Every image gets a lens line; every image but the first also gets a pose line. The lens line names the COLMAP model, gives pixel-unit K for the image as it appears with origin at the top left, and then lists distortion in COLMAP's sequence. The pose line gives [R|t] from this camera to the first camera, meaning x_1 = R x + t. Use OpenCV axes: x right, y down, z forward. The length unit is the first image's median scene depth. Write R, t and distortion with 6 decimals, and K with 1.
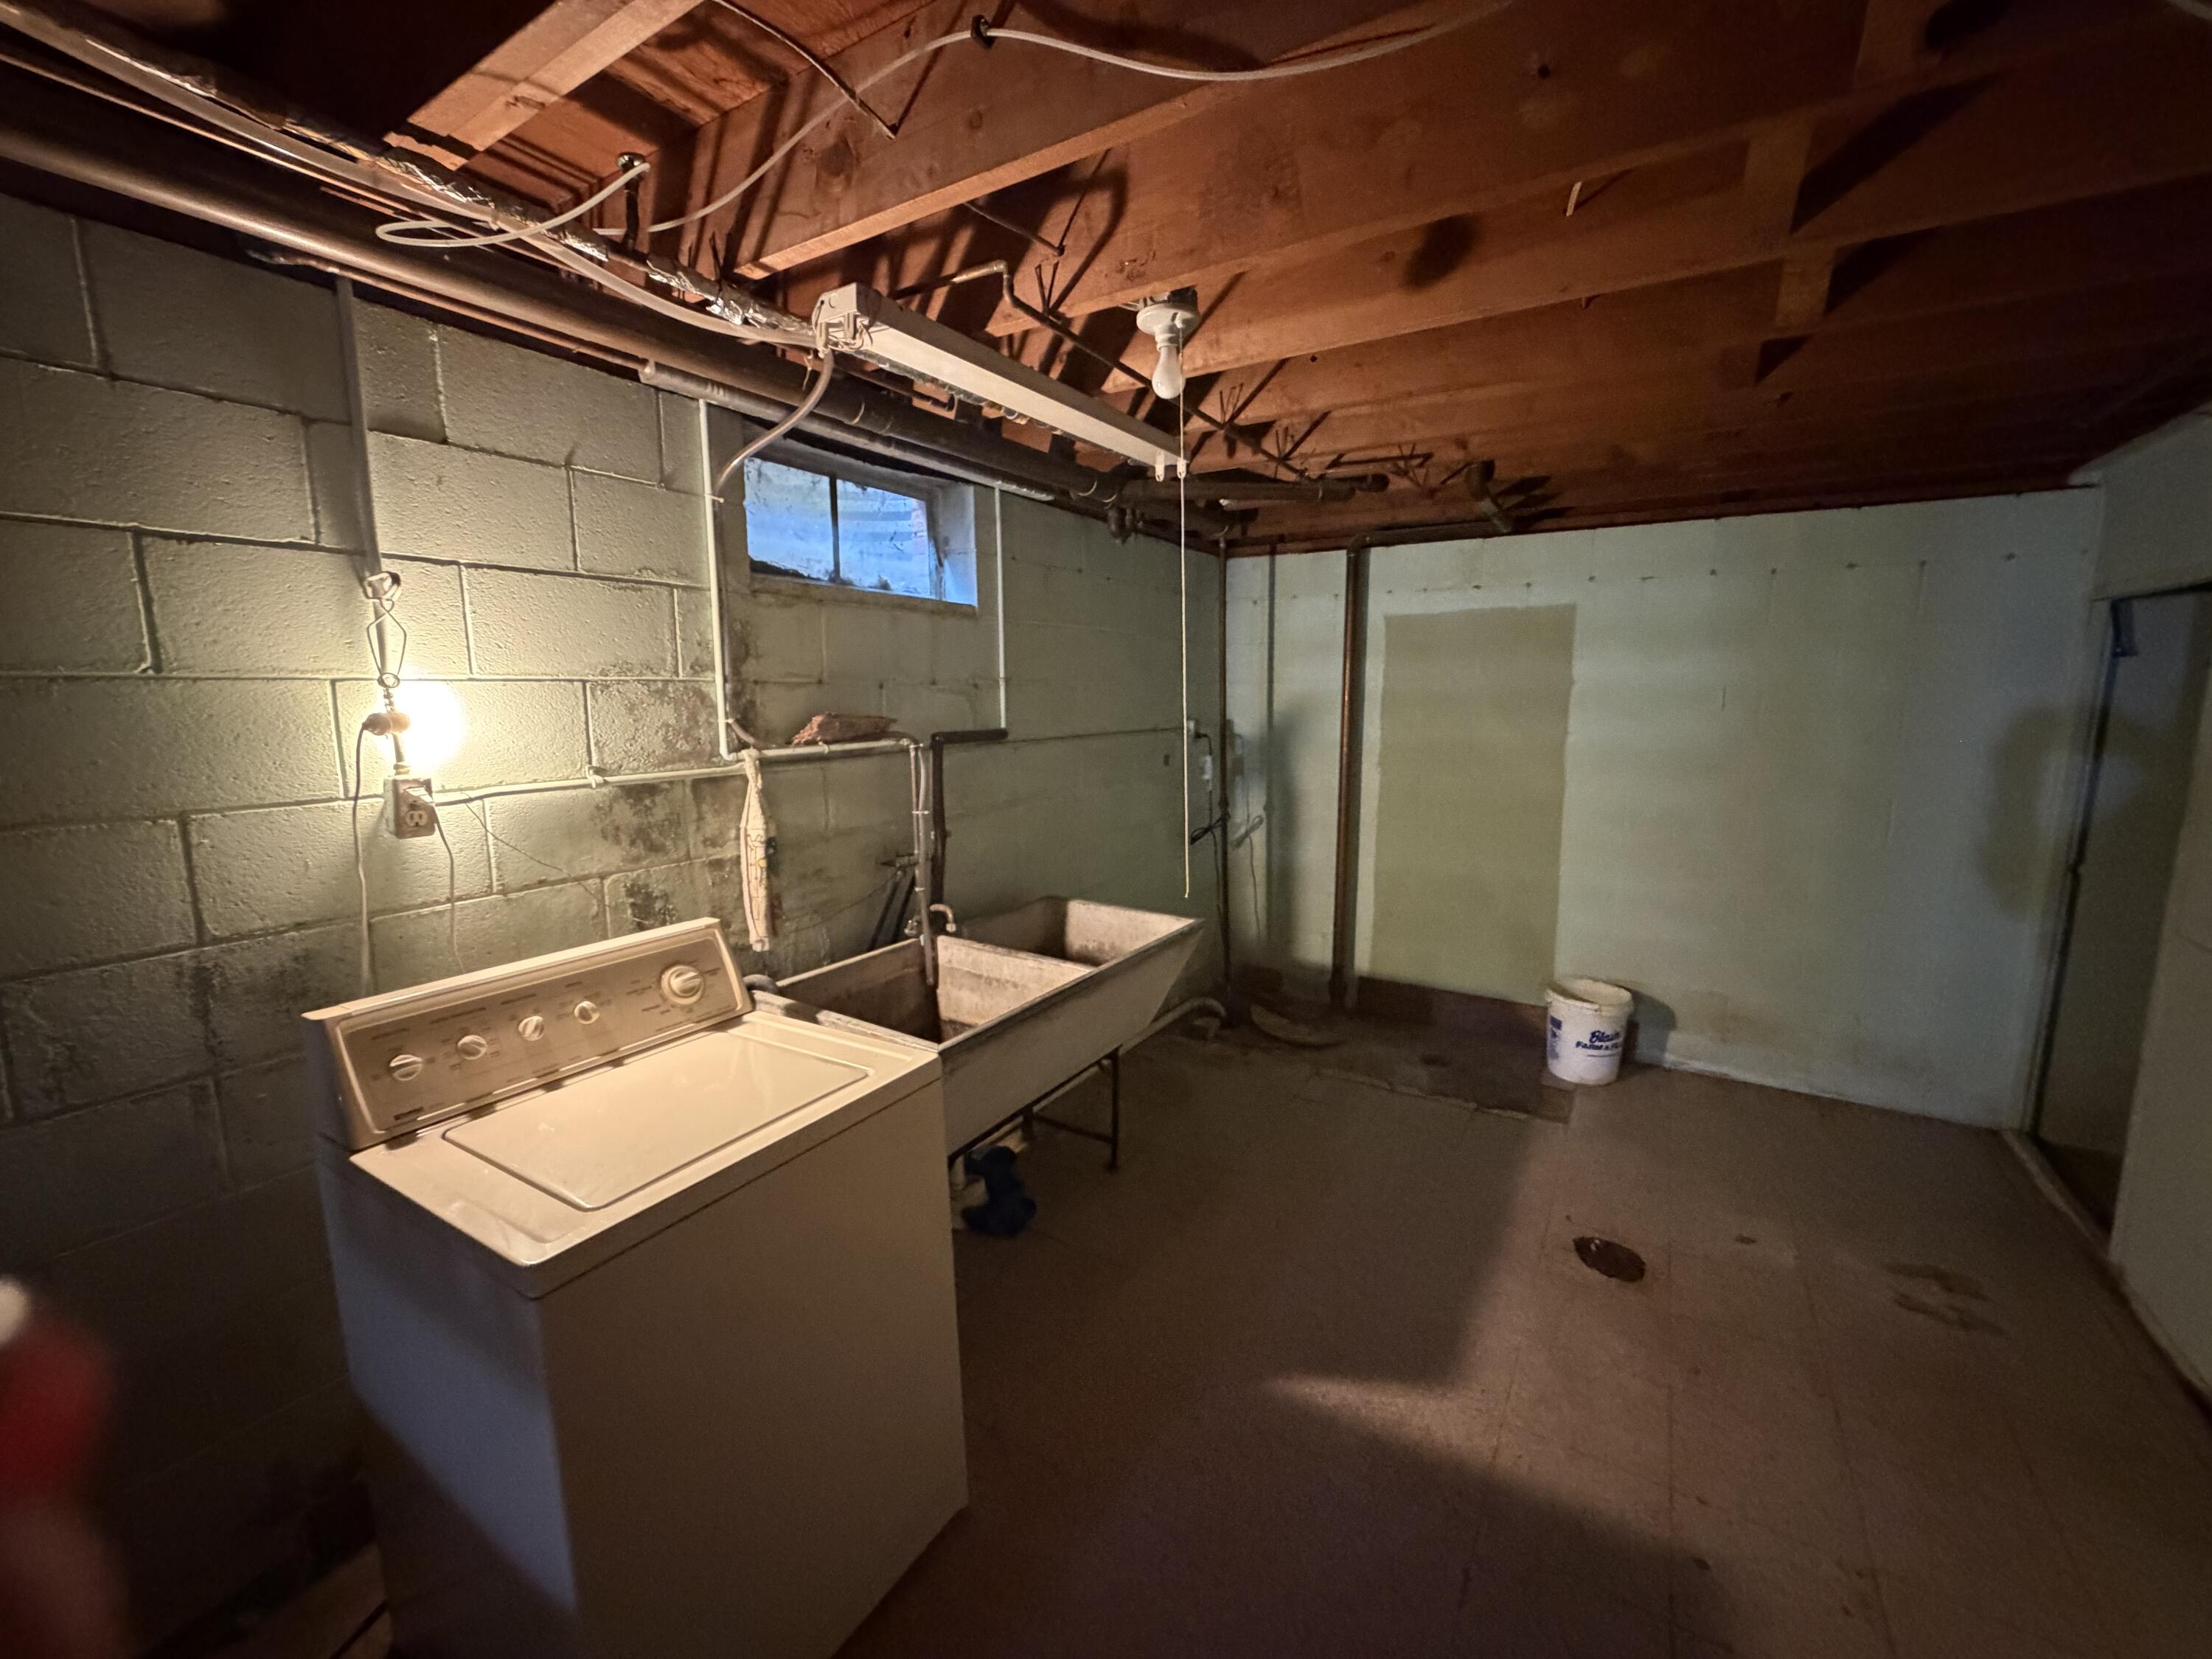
lens RADIAL K [[885.6, 0, 1104.9], [0, 885.6, 826.9], [0, 0, 1]] dist [-0.000110, -0.000016]
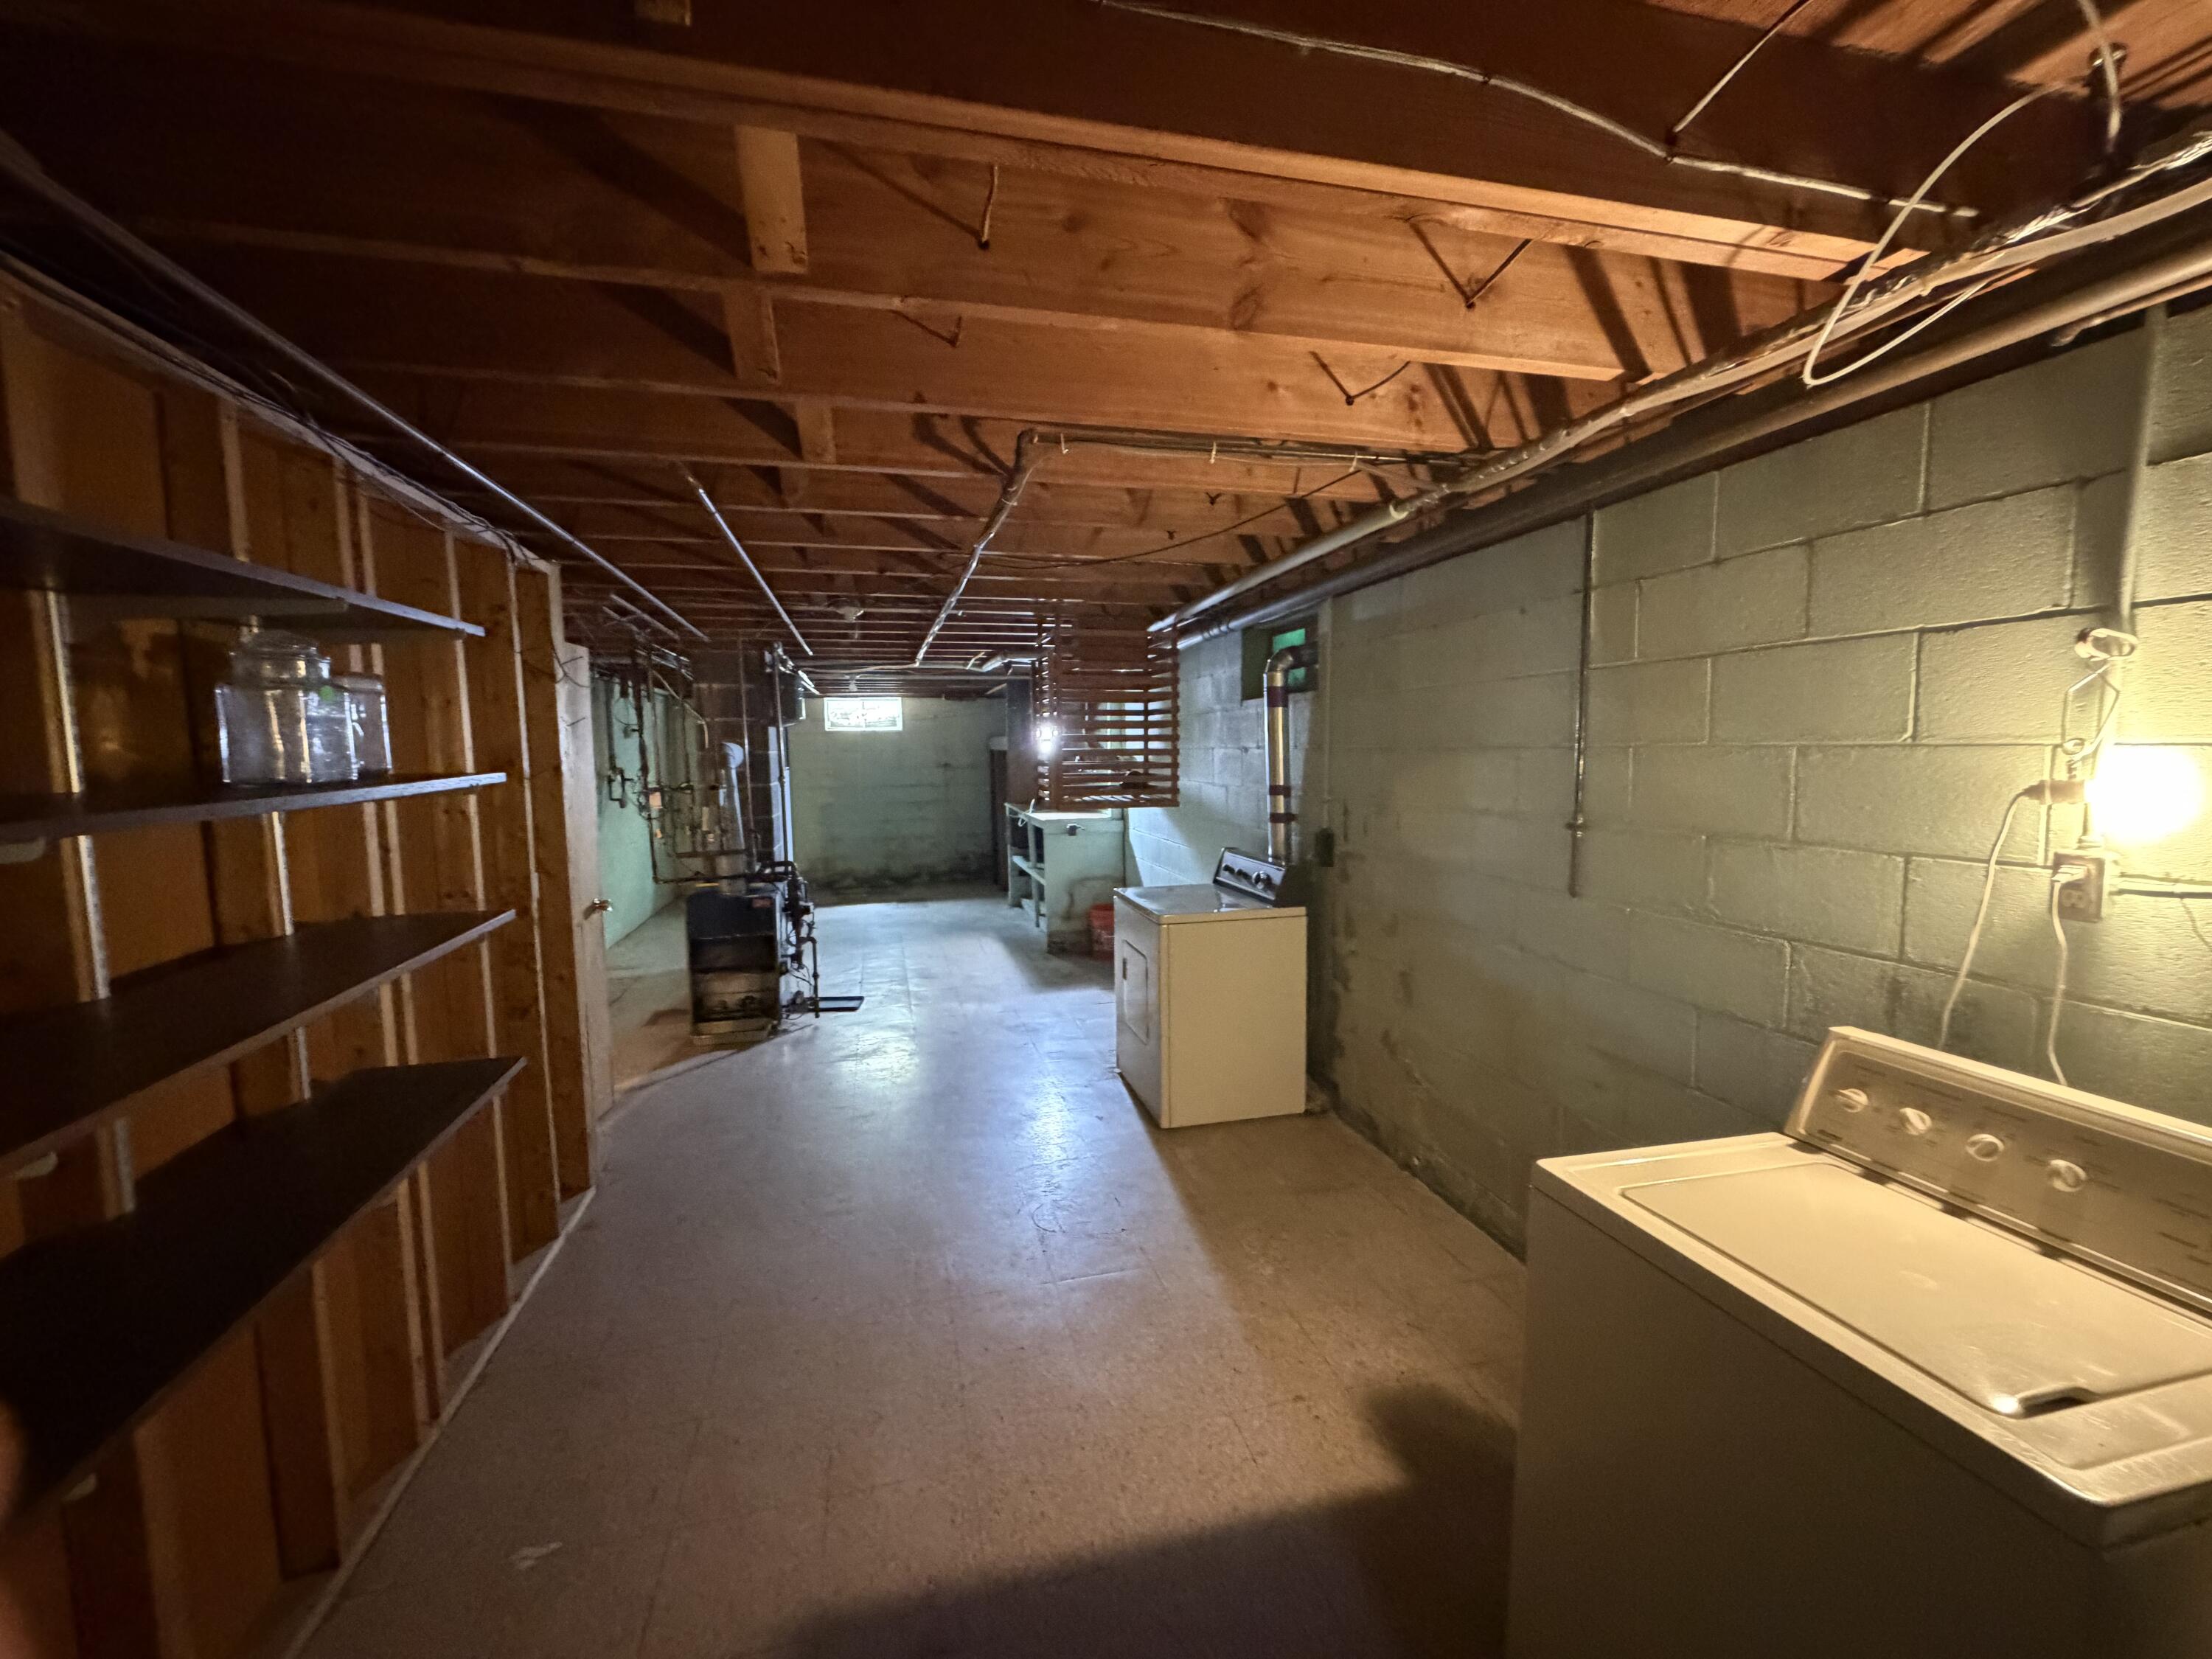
lens RADIAL K [[885.6, 0, 1094.4], [0, 885.6, 828.0], [0, 0, 1]] dist [-0.000110, -0.000016]
pose [[-0.693295, 0.076376, -0.716595, 0.591789], [-0.097434, 0.975304, 0.198216, -0.174333], [0.714037, 0.207243, -0.668731, 0.952603]]
